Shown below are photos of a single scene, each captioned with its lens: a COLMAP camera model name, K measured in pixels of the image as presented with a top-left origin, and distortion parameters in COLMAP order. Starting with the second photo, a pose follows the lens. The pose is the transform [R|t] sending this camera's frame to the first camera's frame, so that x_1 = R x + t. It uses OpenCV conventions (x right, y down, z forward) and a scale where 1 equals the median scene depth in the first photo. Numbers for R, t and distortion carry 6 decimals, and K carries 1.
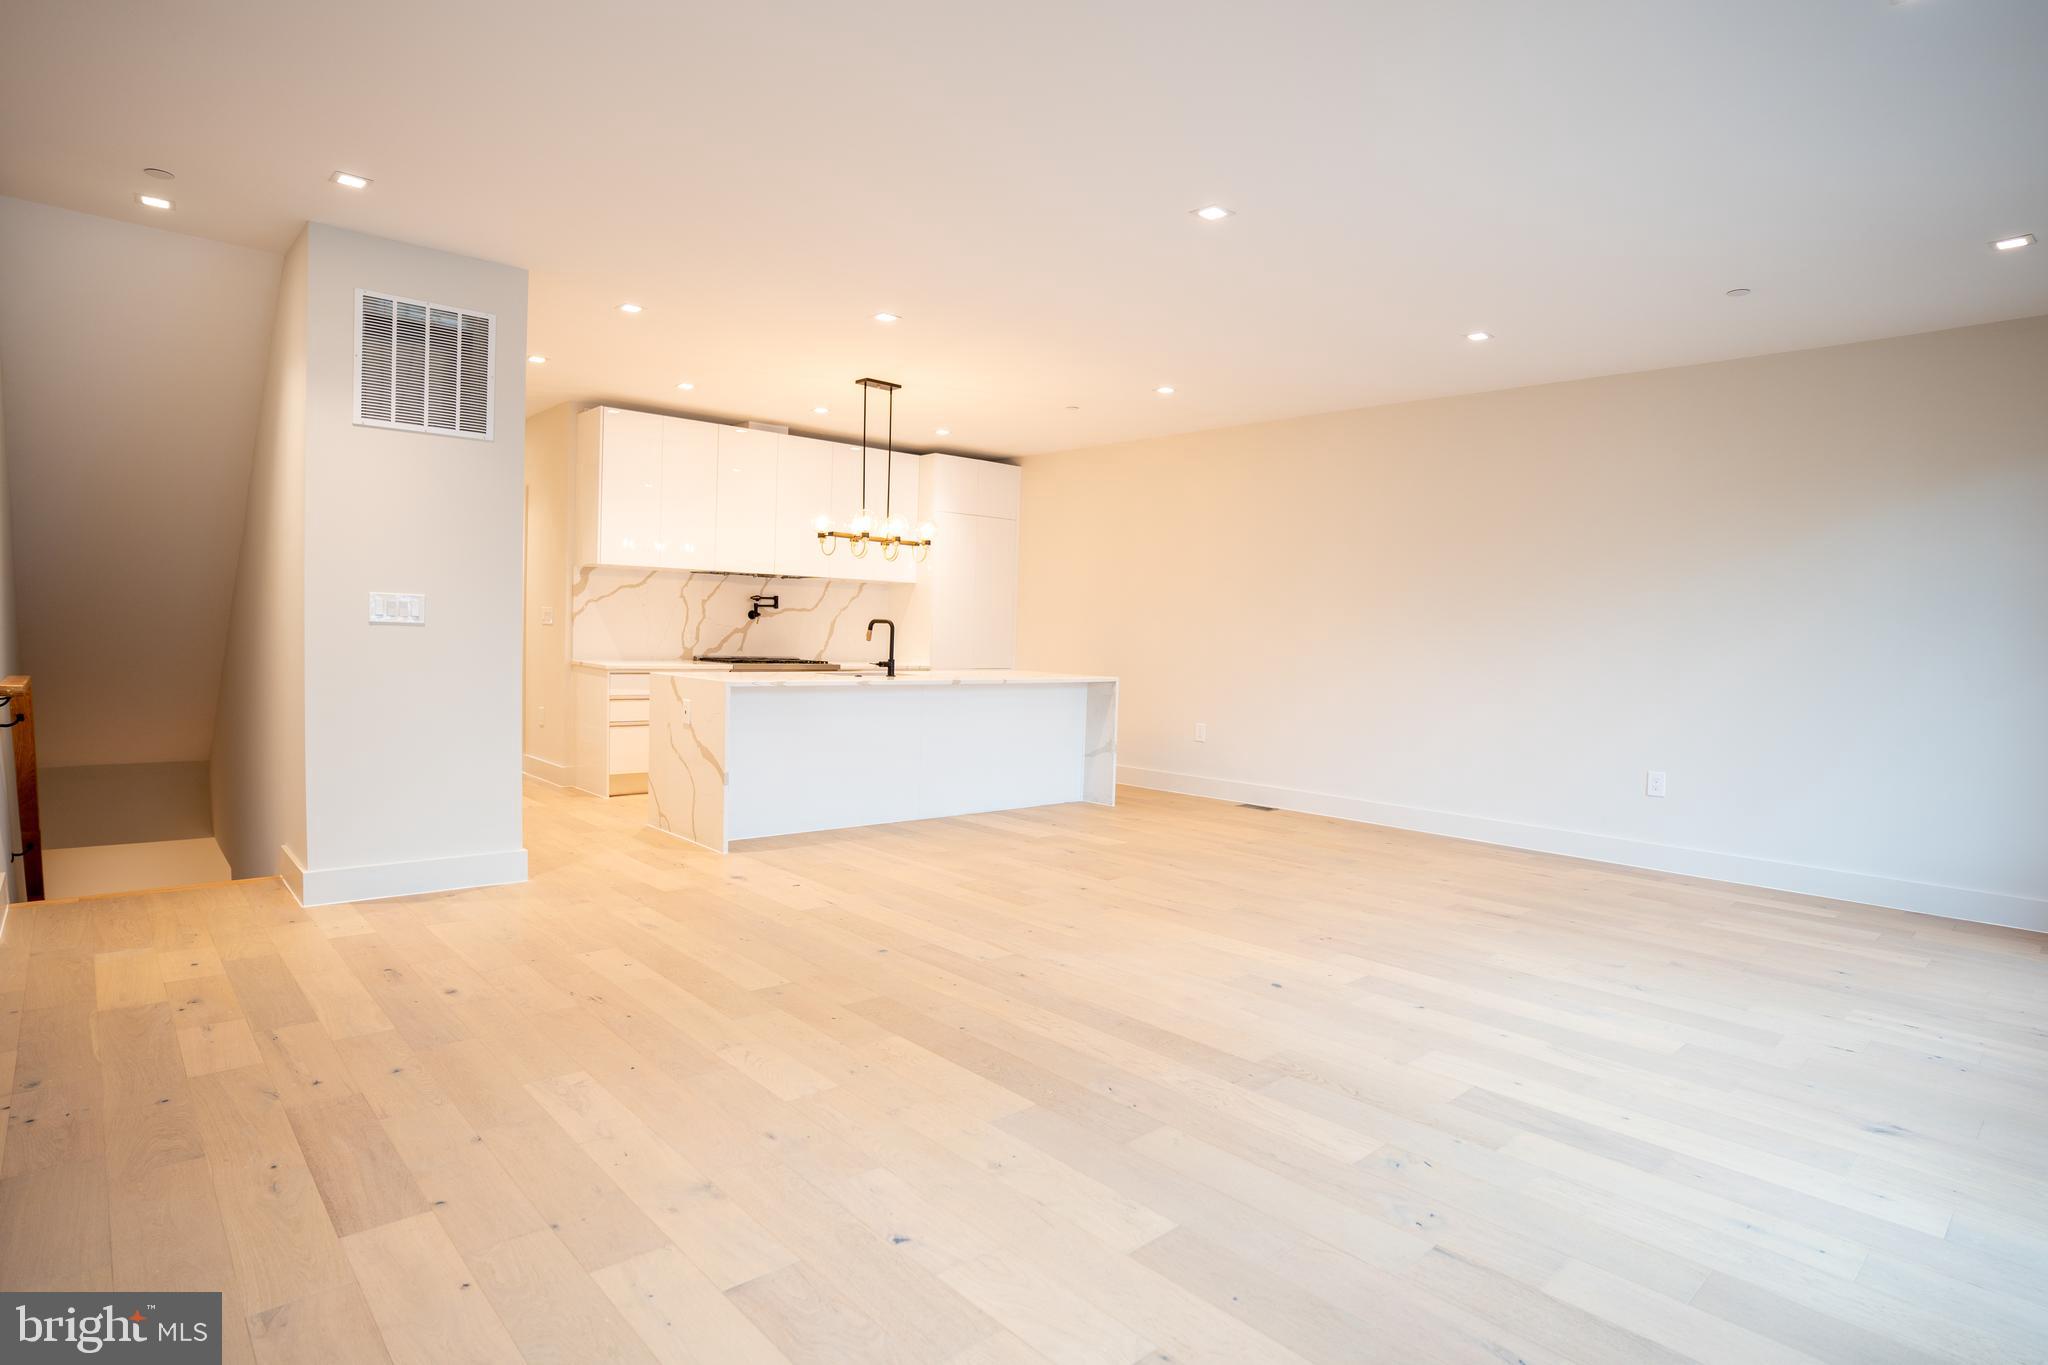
lens RADIAL K [[1098.5, 0, 1036.0], [0, 1098.5, 687.0], [0, 0, 1]] dist [-0.057918, 0.028777]
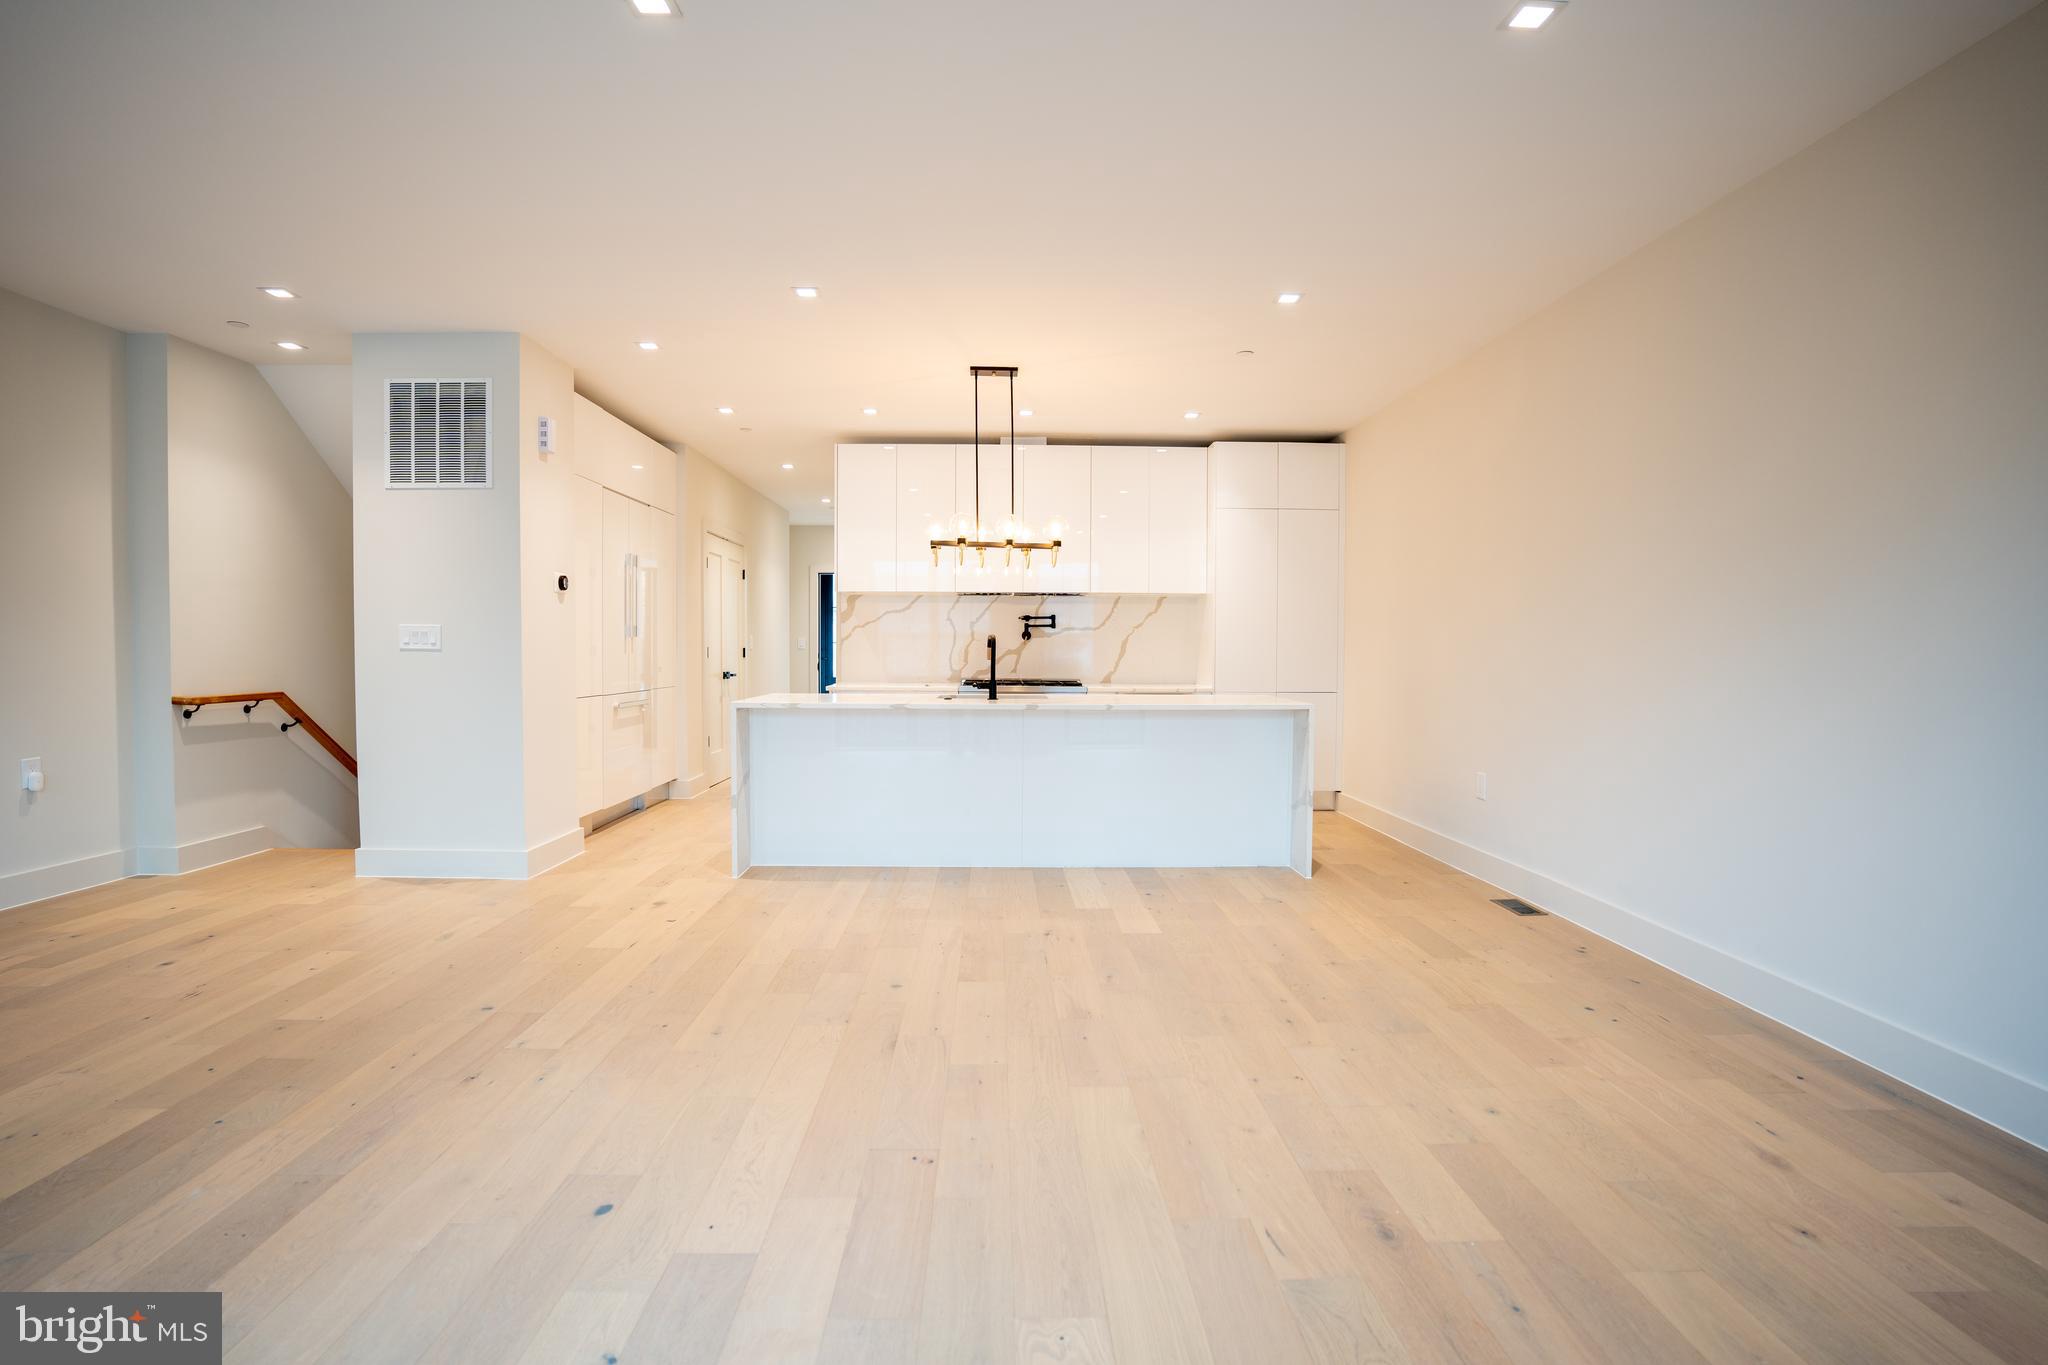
lens RADIAL K [[1025.2, 0, 1026.9], [0, 1025.2, 675.9], [0, 0, 1]] dist [-0.067233, 0.024921]
pose [[0.748144, -0.007007, -0.663500, 0.415930], [-0.015952, 0.999465, -0.028543, -0.005362], [0.663345, 0.031938, 0.747632, 0.392955]]
